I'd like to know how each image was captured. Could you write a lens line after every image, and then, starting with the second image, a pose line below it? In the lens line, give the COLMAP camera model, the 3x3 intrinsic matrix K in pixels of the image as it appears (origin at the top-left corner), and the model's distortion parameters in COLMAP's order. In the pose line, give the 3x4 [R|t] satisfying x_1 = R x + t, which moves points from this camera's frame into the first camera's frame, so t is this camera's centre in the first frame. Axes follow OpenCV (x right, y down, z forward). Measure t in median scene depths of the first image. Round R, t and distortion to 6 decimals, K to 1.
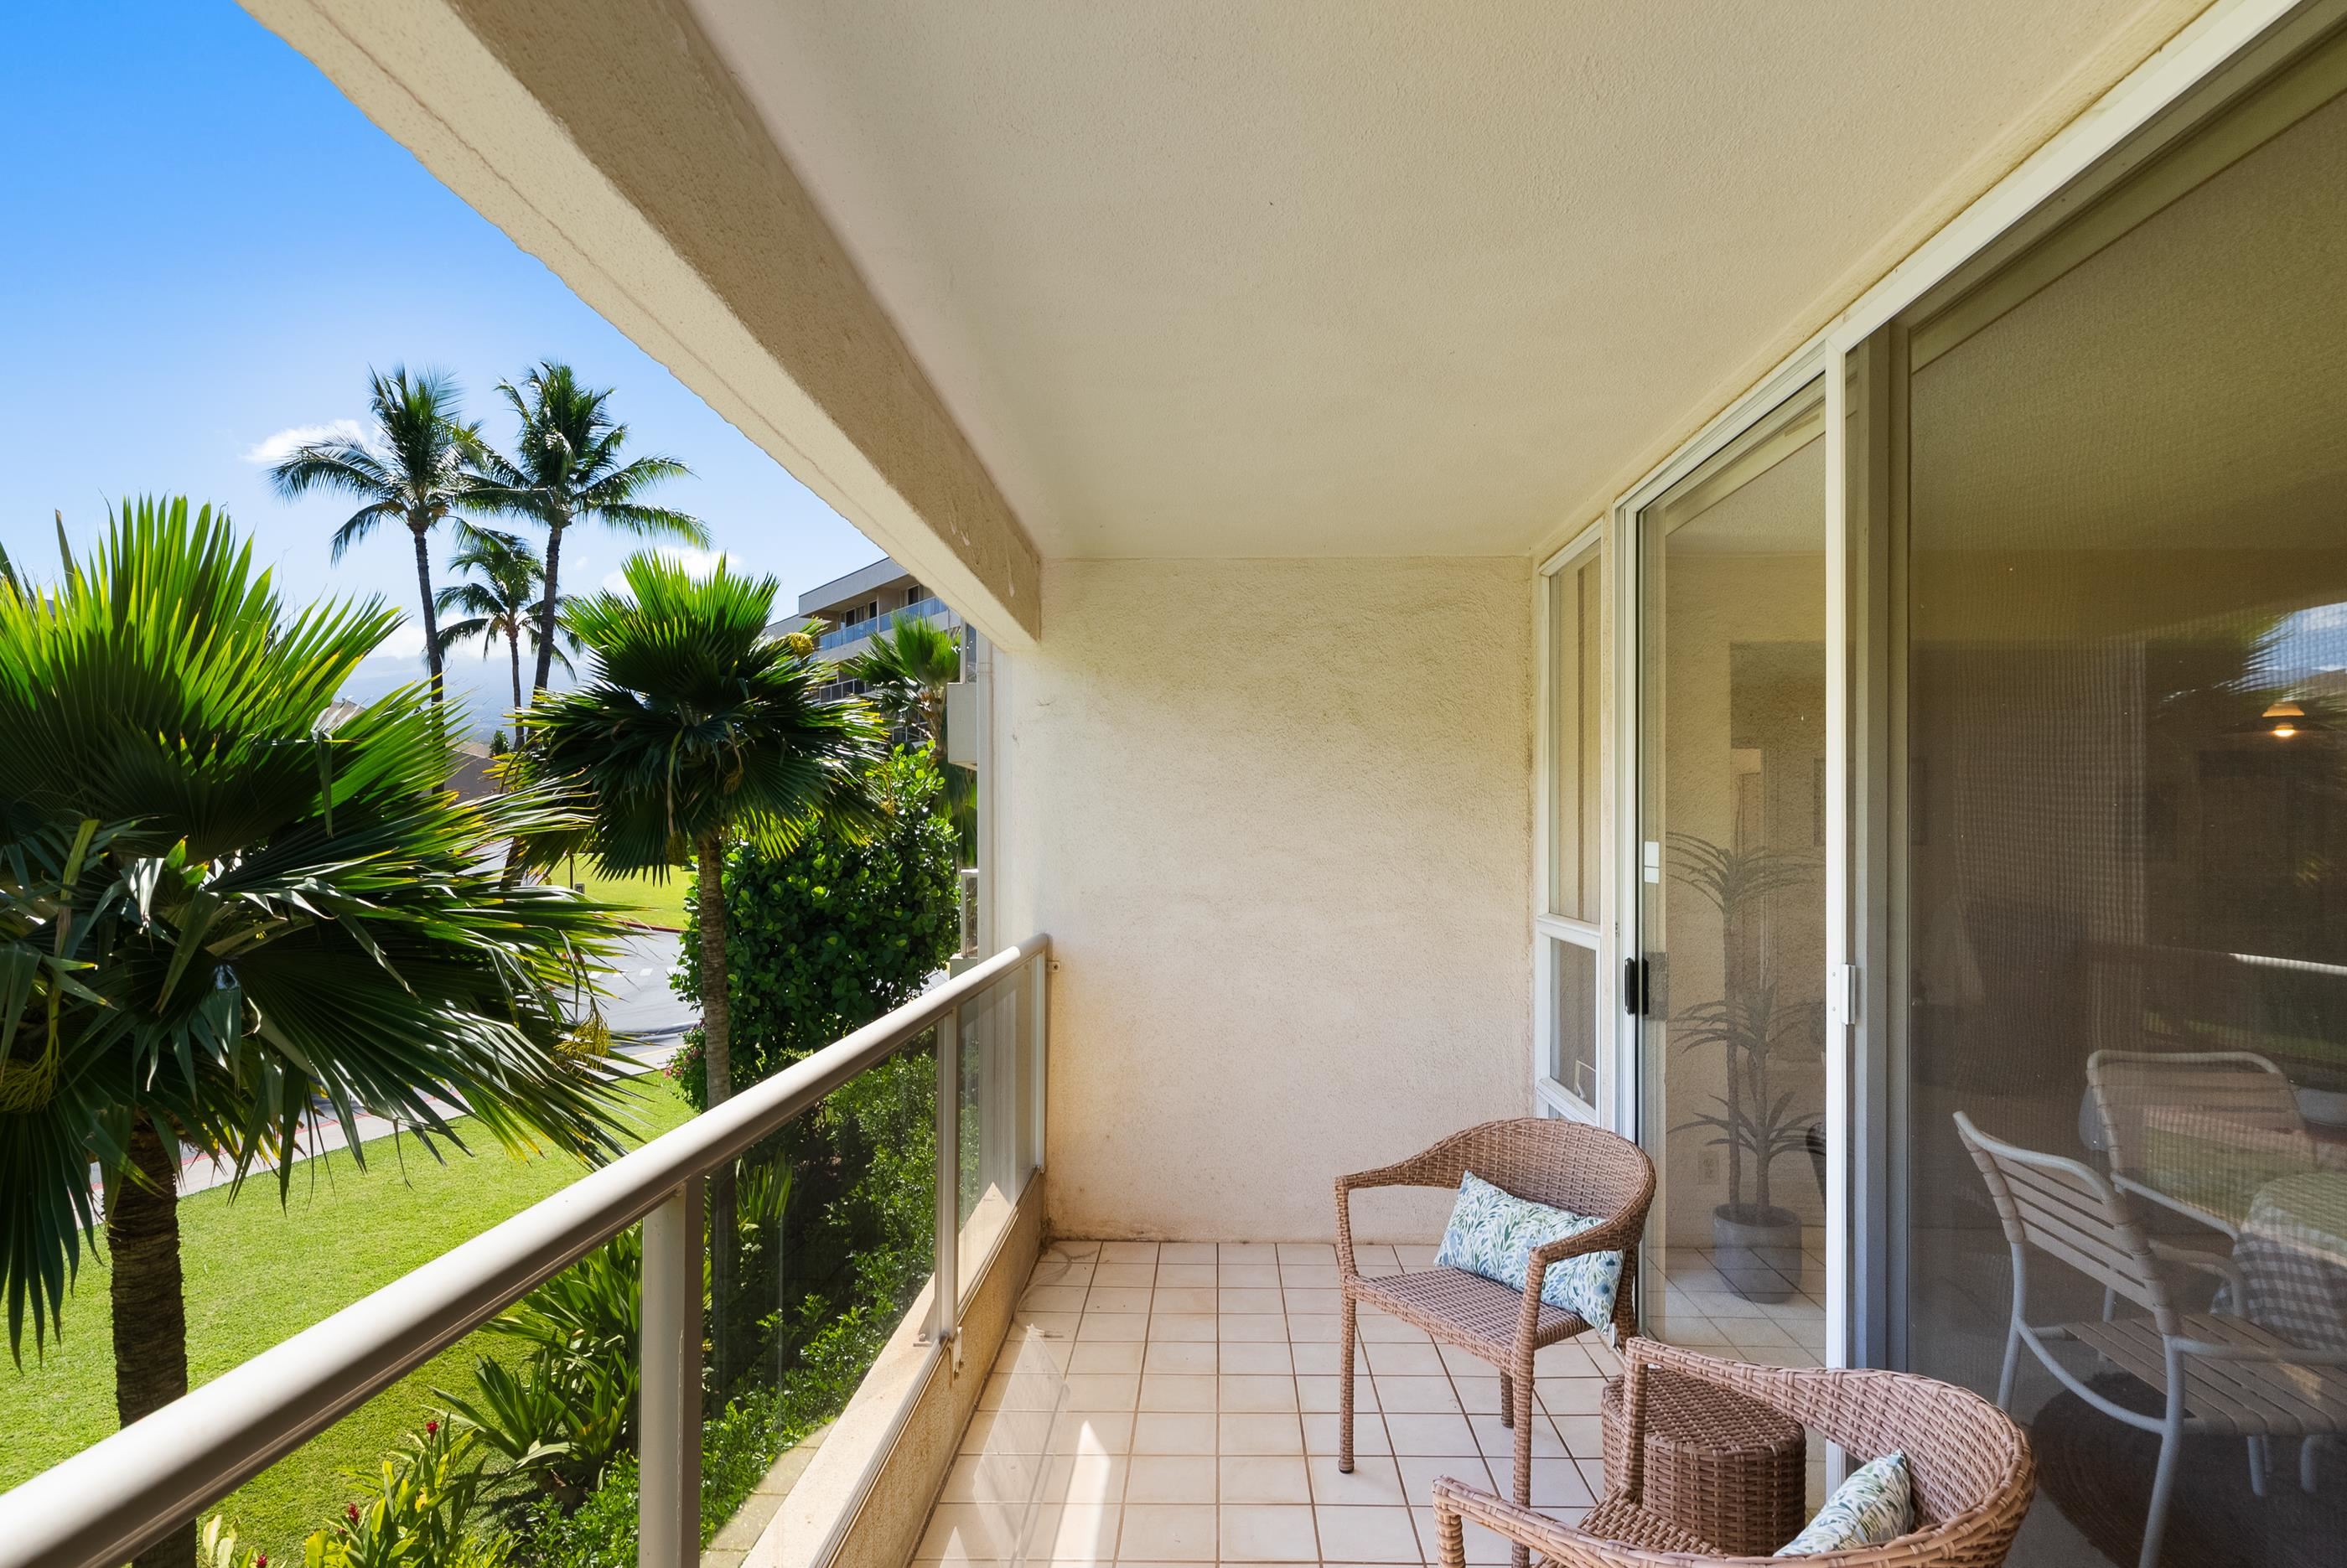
lens RADIAL K [[1186.3, 0, 1183.8], [0, 1186.3, 778.6], [0, 0, 1]] dist [0.000499, 0.001565]
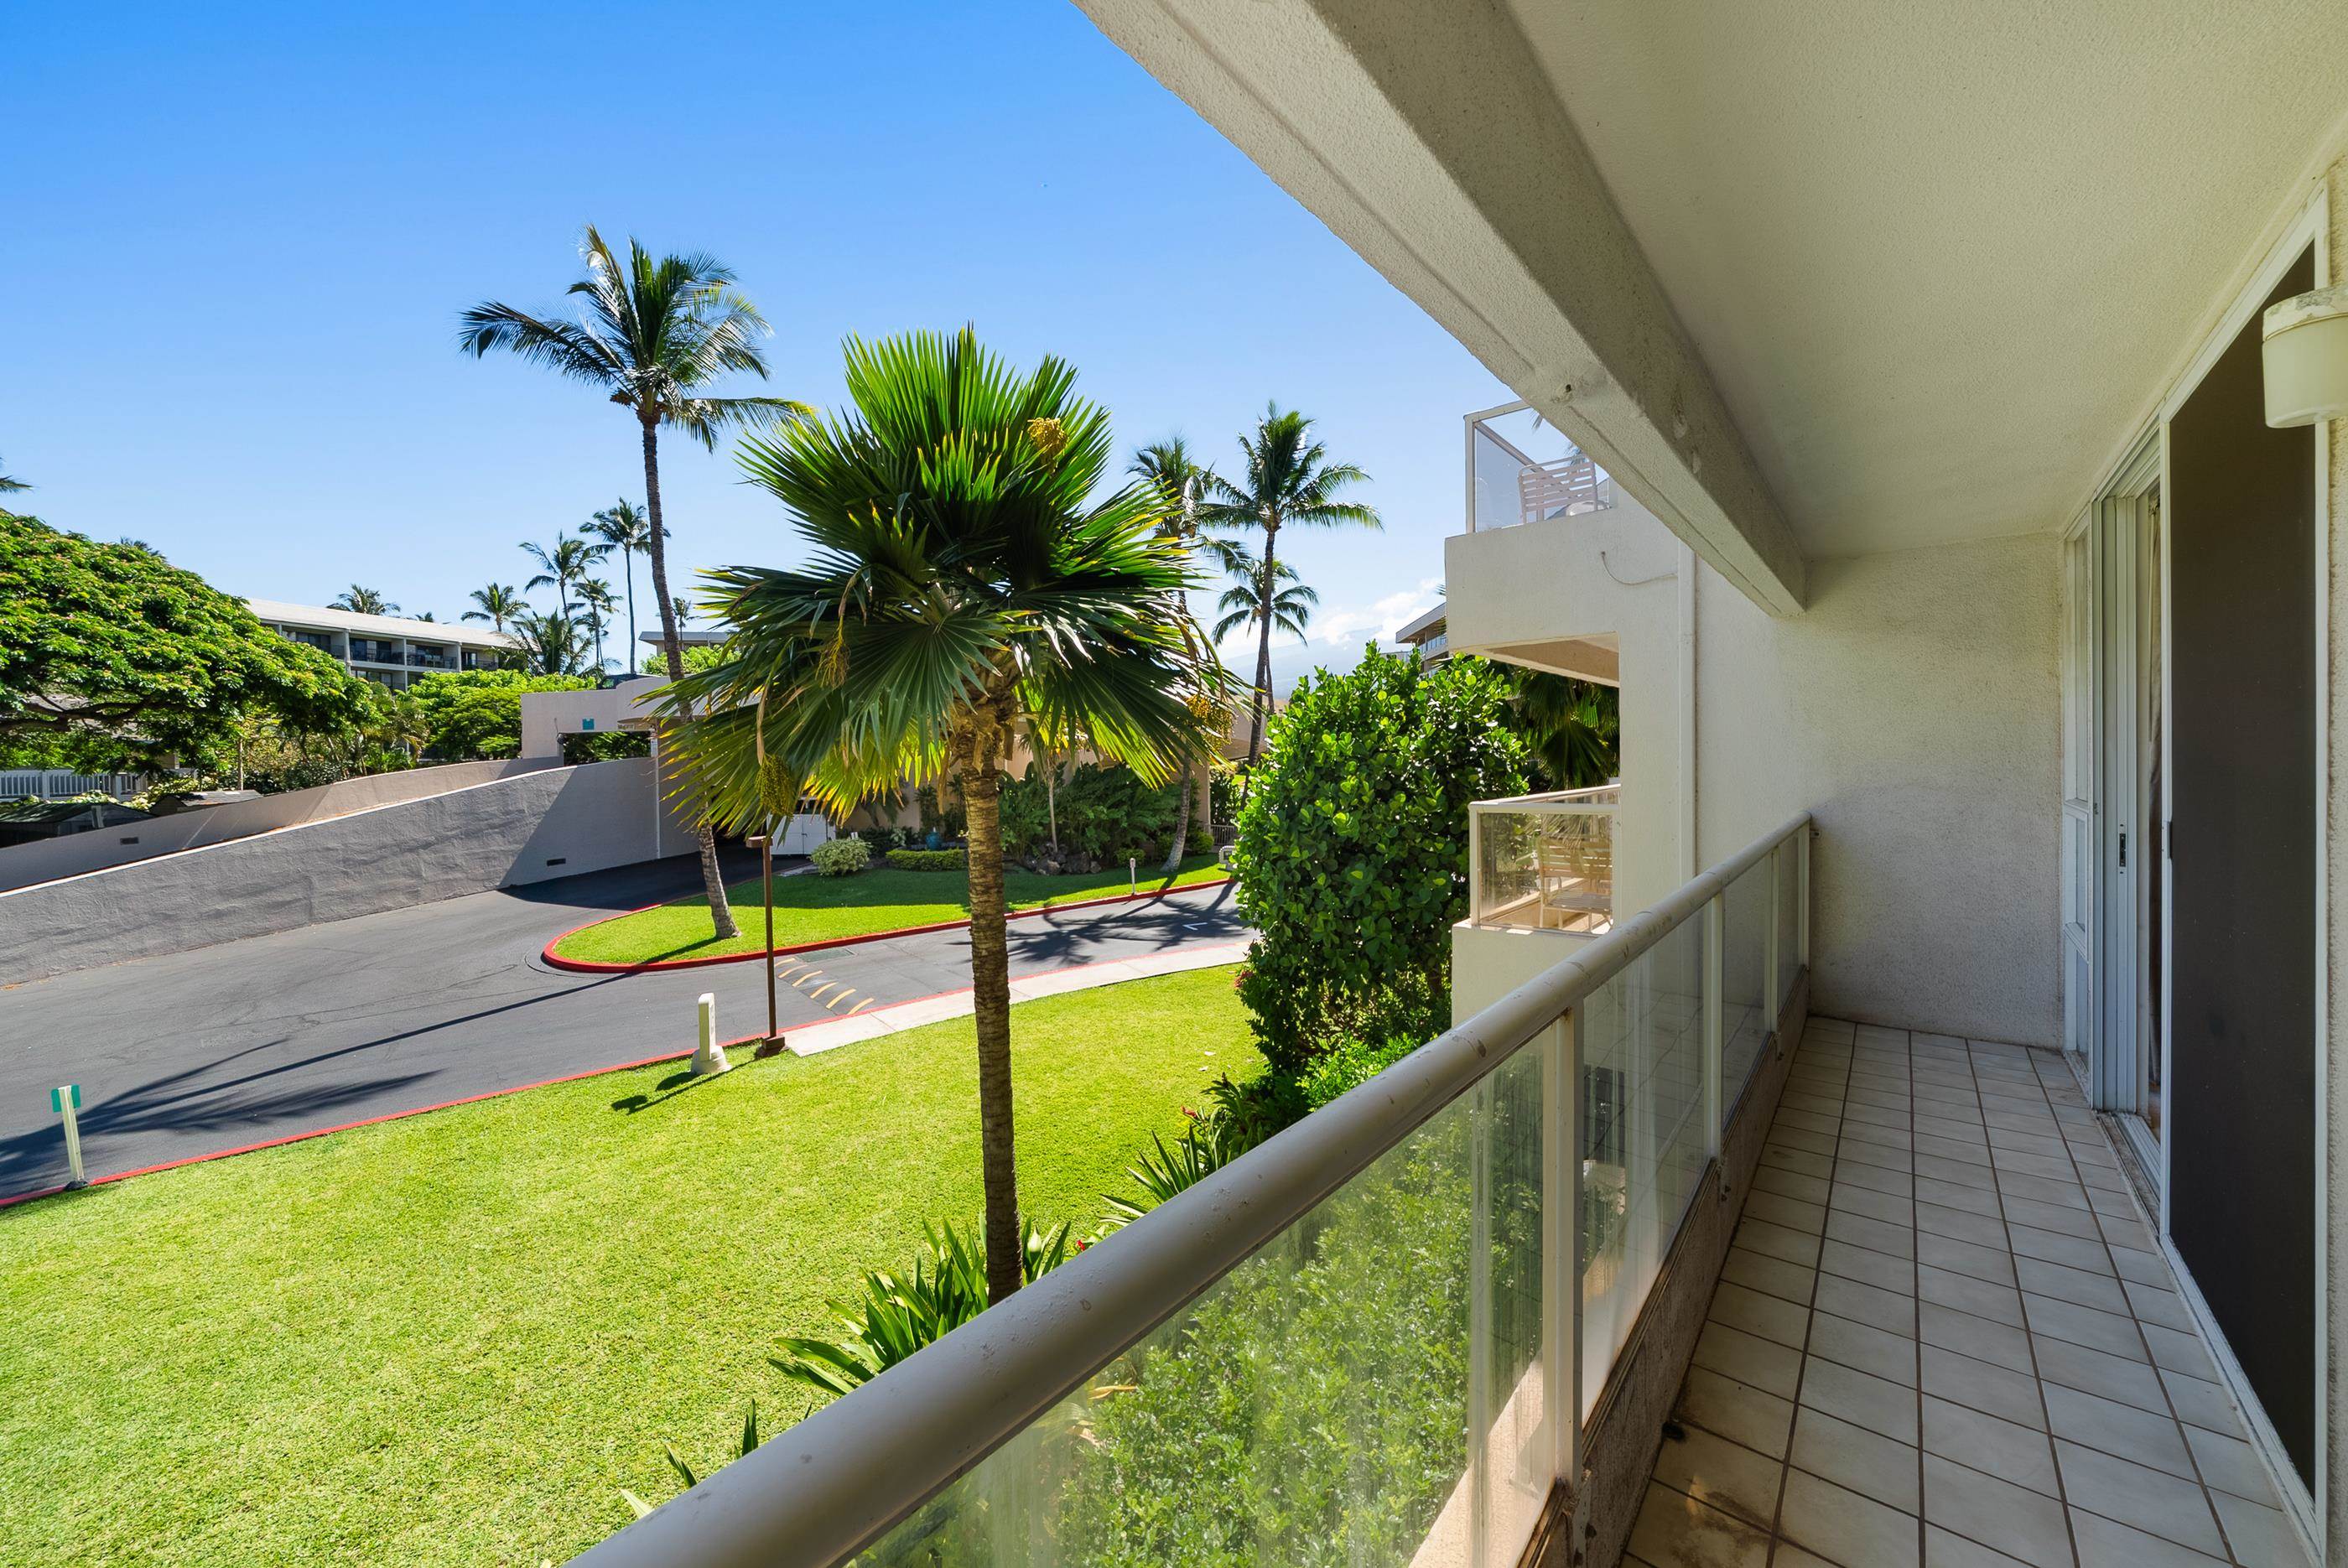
lens RADIAL K [[845.5, 0, 1169.7], [0, 845.5, 780.3], [0, 0, 1]] dist [-0.005256, -0.000202]
pose [[0.769486, 0.000571, -0.638664, -0.000990], [0.049128, 0.996984, 0.060083, 0.009078], [0.636772, -0.077610, 0.767137, 0.176624]]
